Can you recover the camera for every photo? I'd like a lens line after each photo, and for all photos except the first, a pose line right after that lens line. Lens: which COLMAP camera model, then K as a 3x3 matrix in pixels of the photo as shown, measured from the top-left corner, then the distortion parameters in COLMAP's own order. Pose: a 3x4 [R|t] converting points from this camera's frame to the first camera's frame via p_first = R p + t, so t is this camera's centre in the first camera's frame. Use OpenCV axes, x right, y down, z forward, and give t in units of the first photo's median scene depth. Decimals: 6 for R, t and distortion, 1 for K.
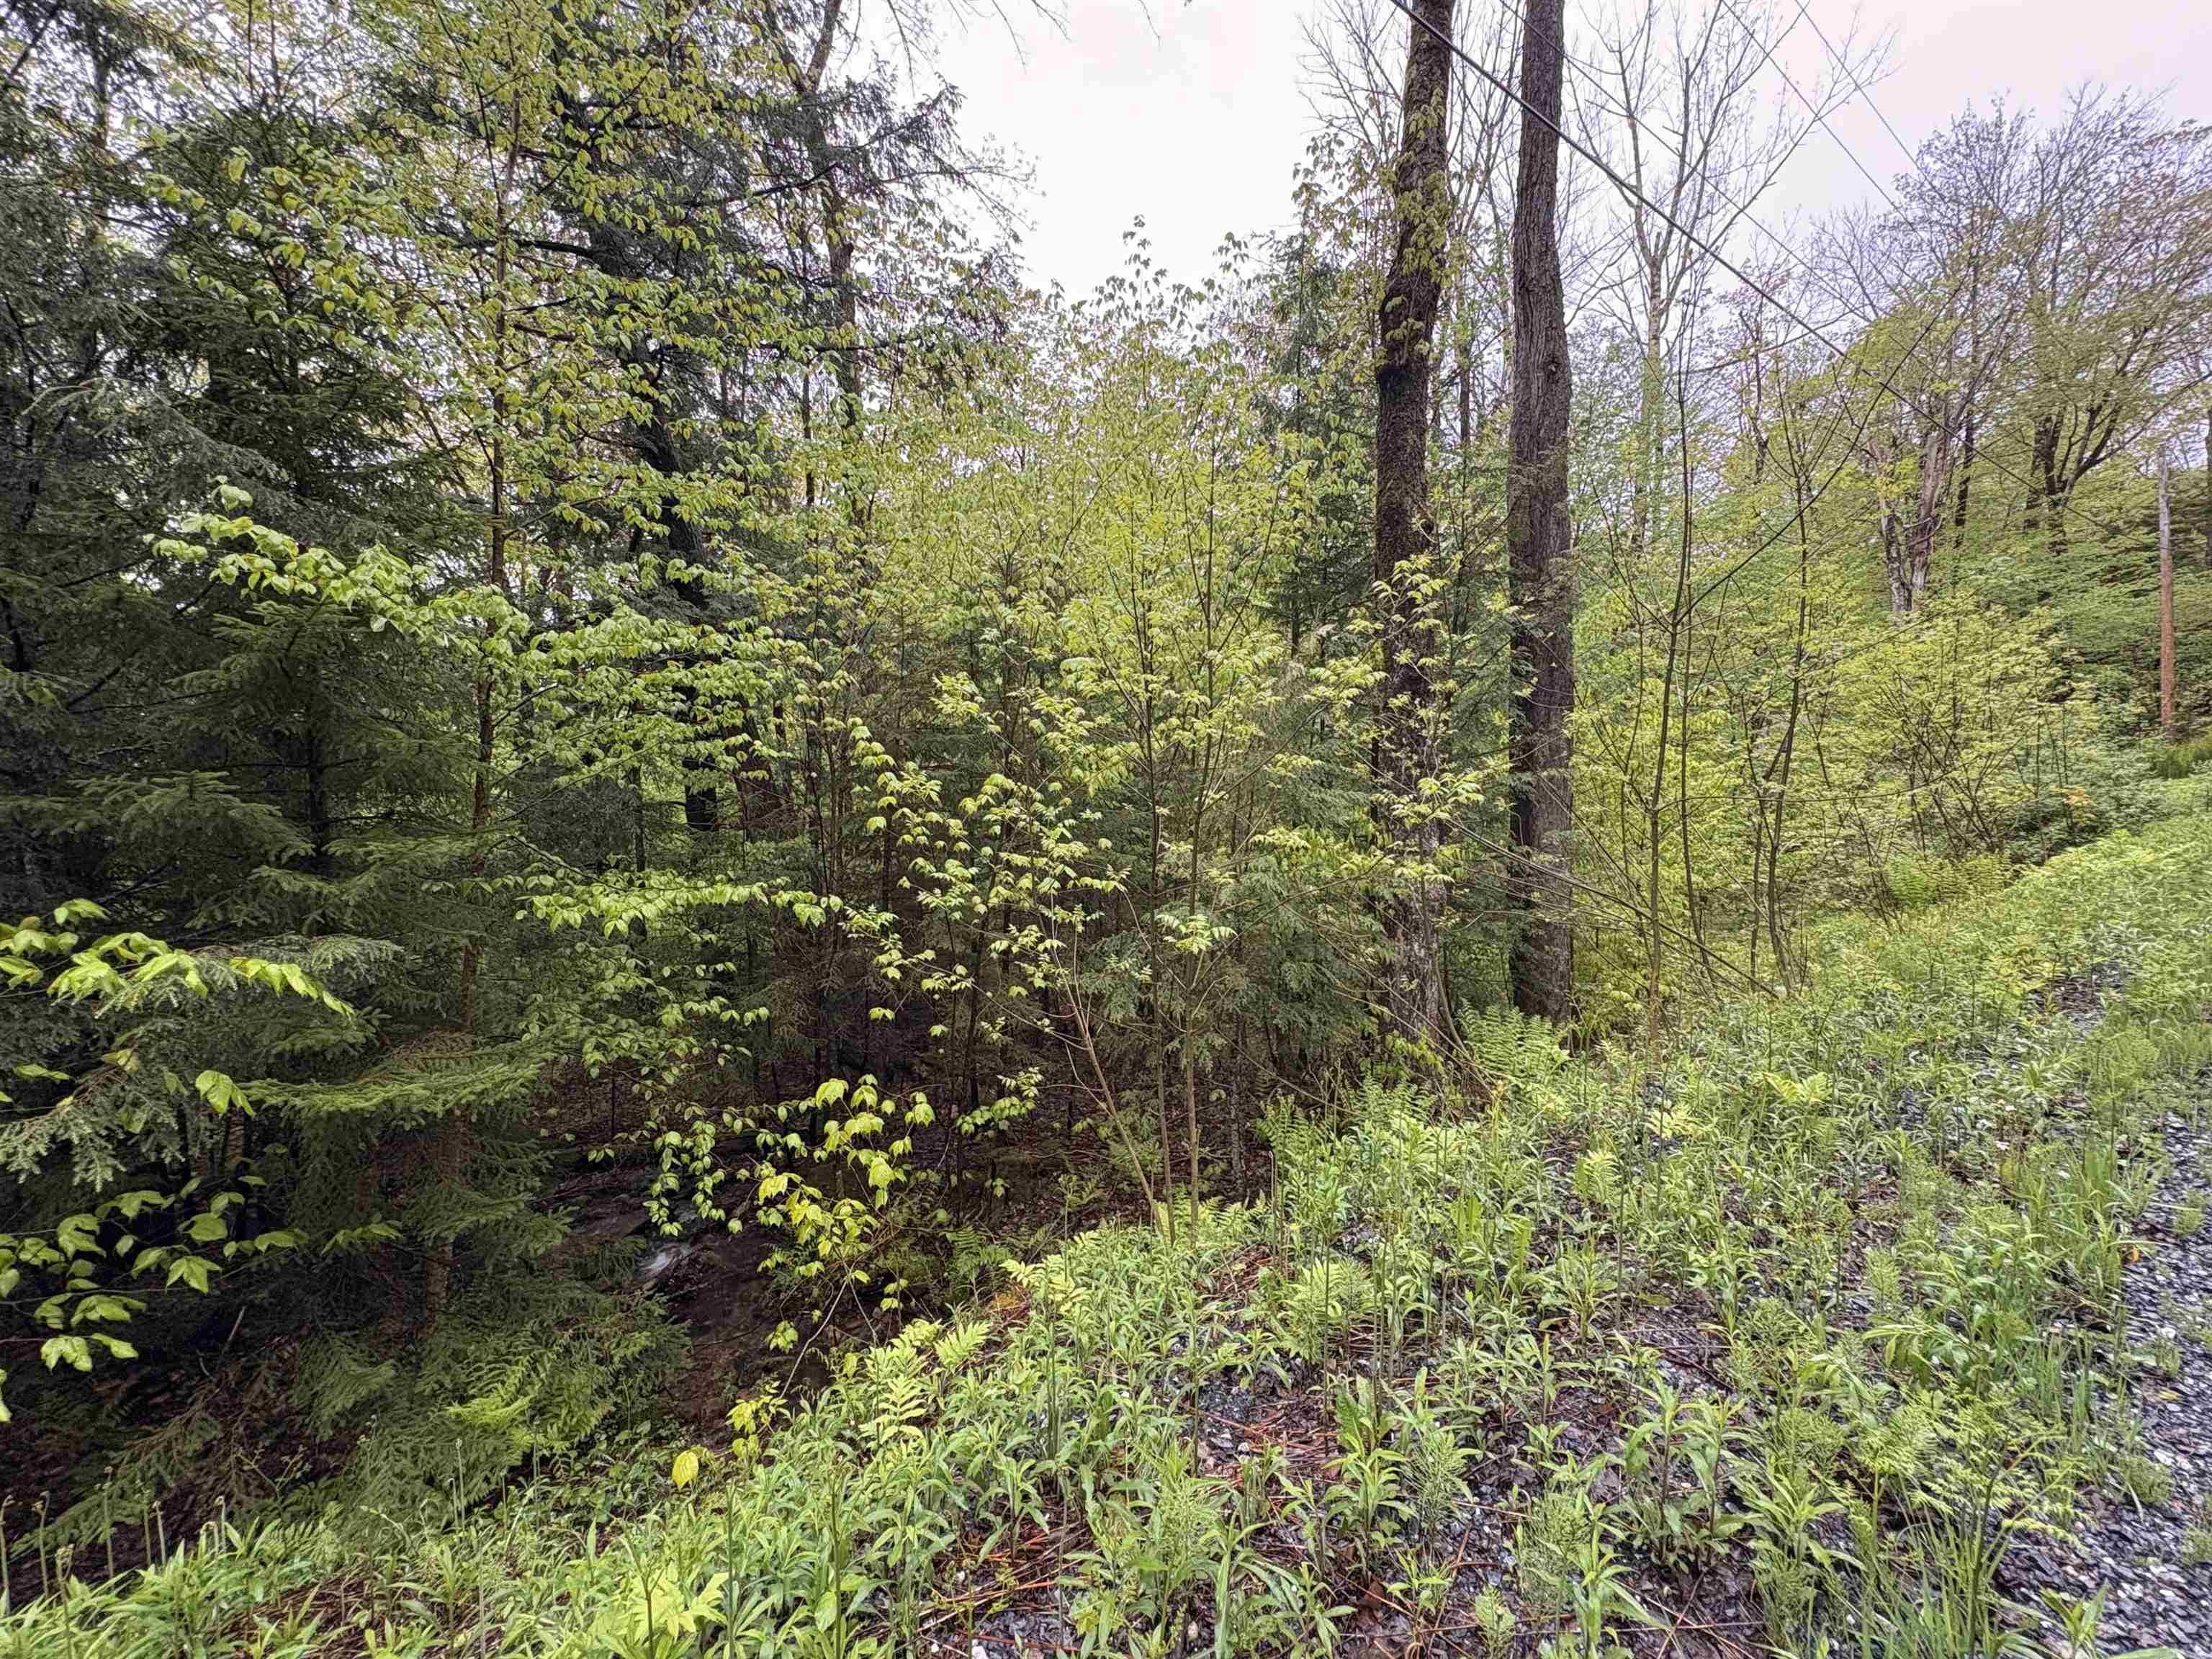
lens RADIAL K [[953.8, 0, 1106.0], [0, 953.8, 829.5], [0, 0, 1]] dist [-0.003279, -0.000350]
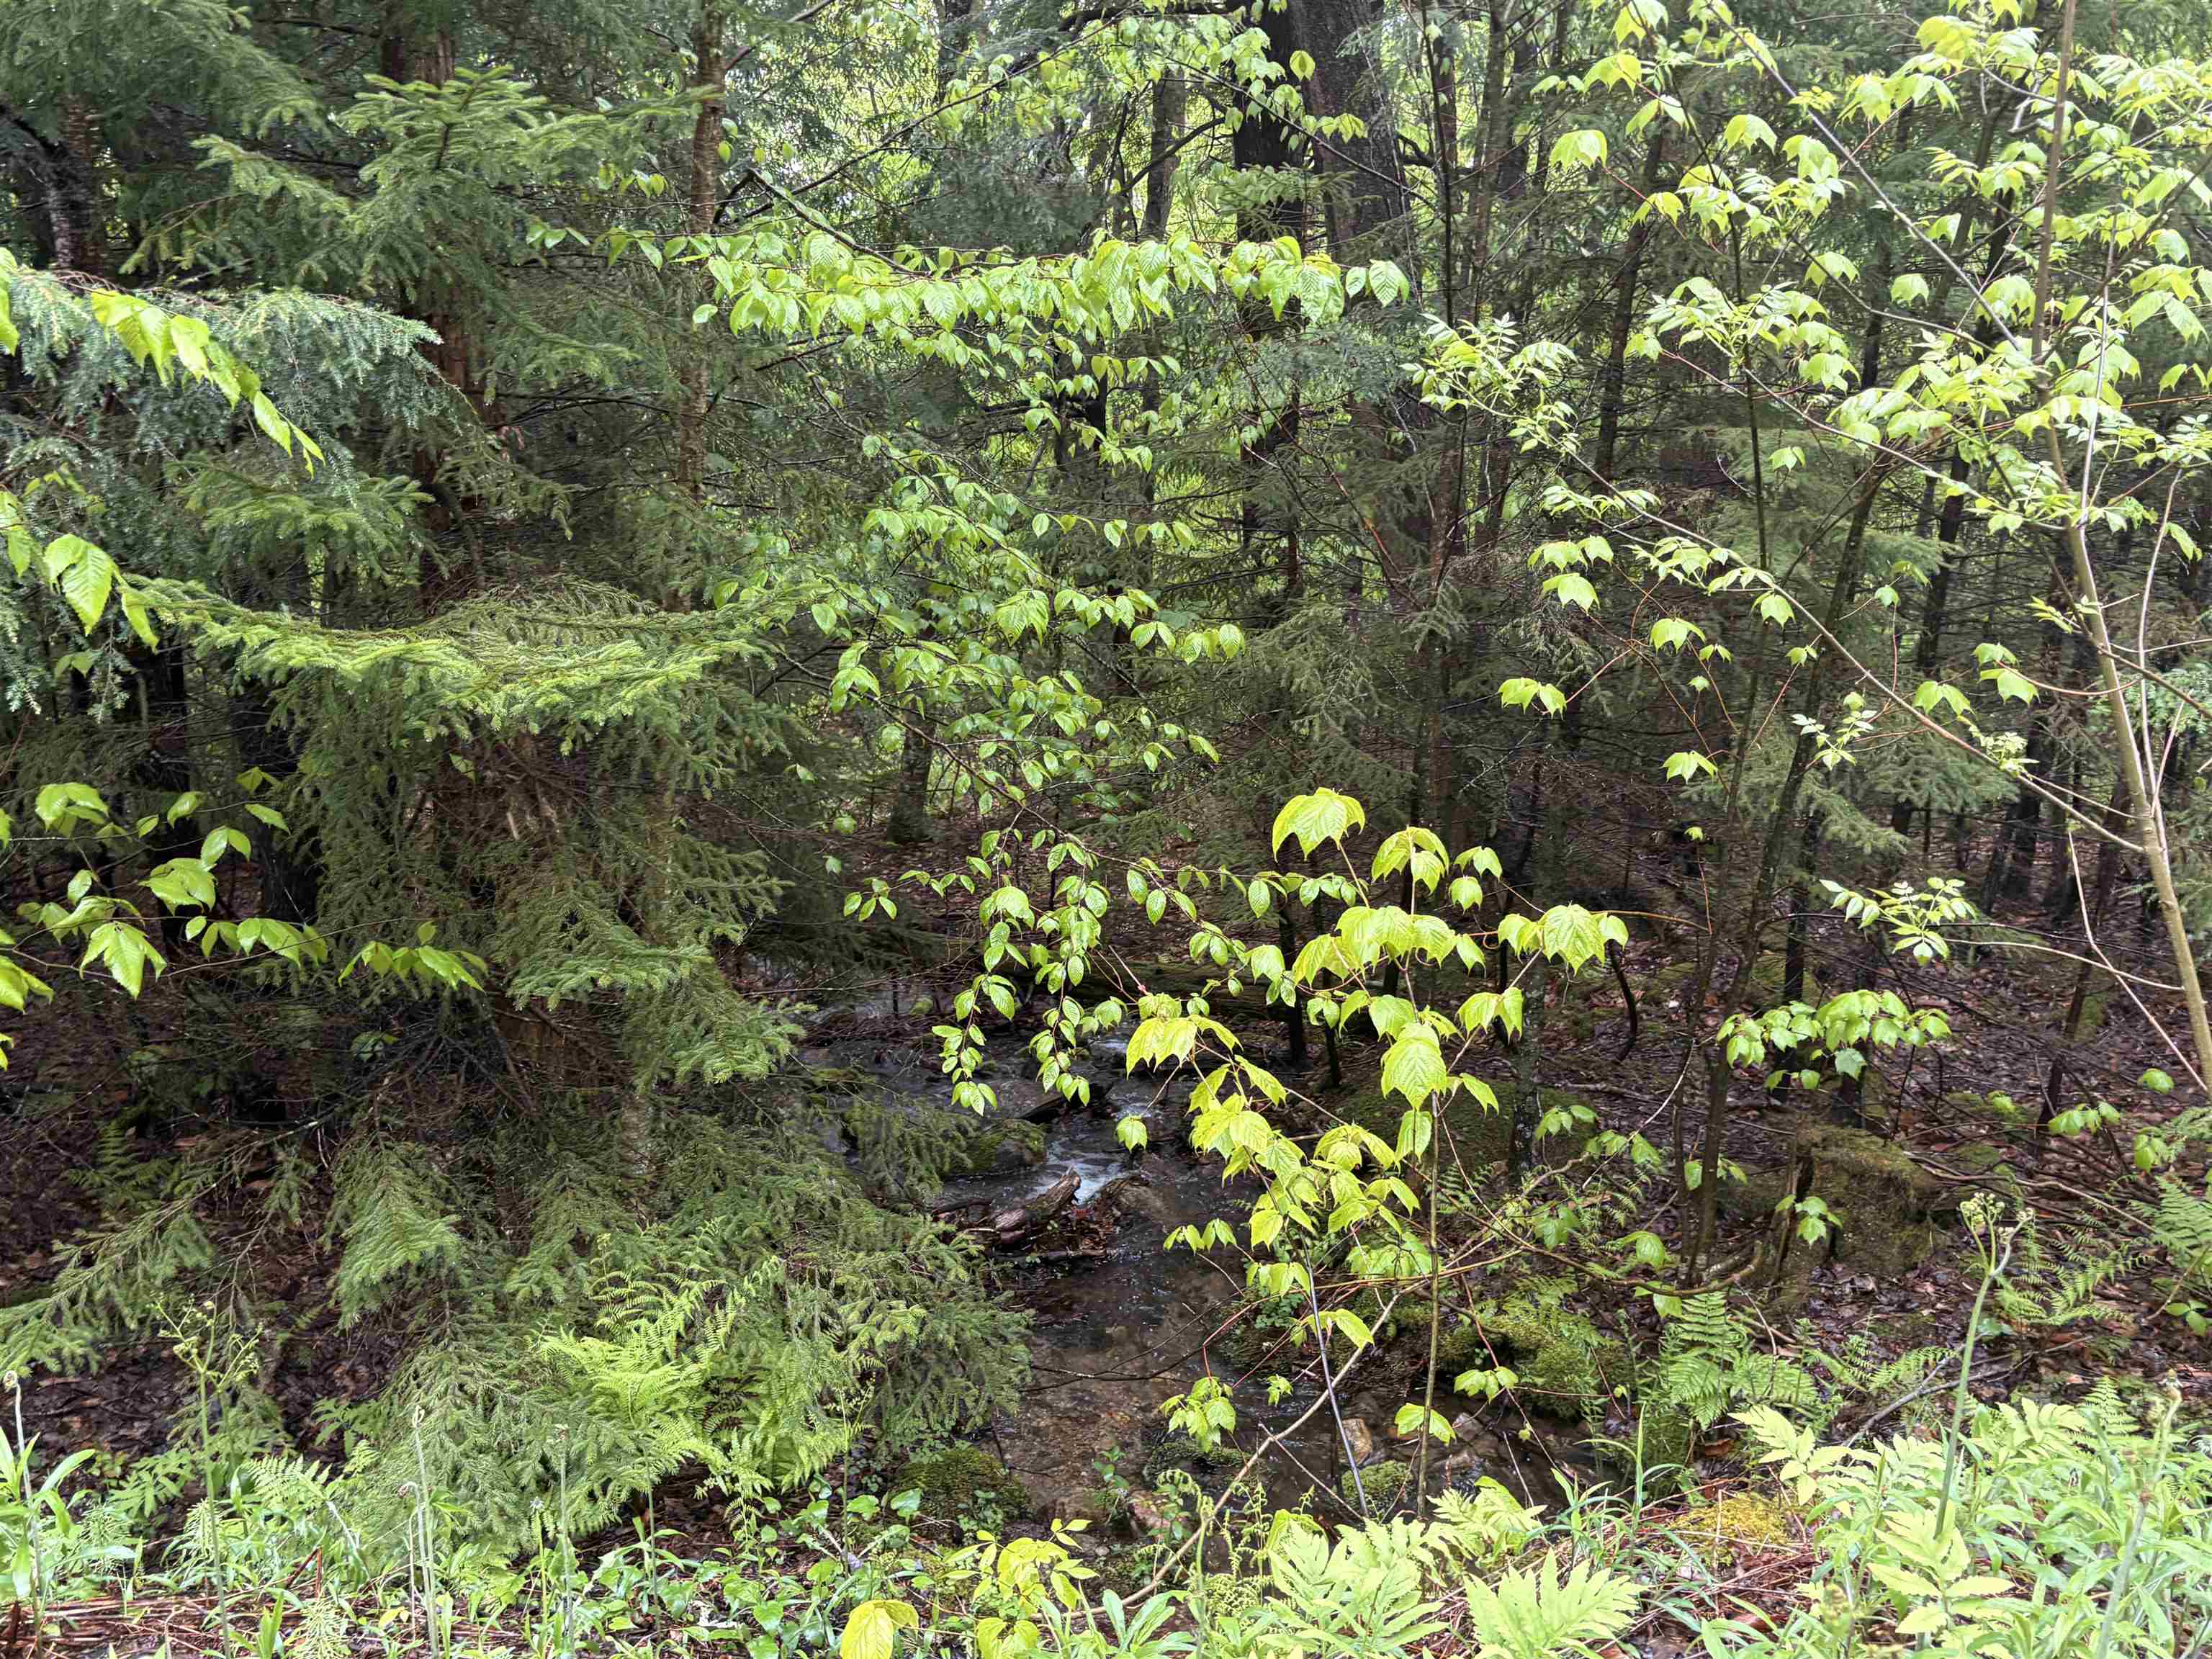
lens RADIAL K [[1873.5, 0, 1106.0], [0, 1873.5, 829.5], [0, 0, 1]] dist [0.125161, -0.247668]
pose [[0.852504, 0.154913, -0.499239, -0.000774], [-0.066194, 0.979381, 0.190868, 0.133001], [0.518513, -0.129669, 0.845180, 0.322847]]
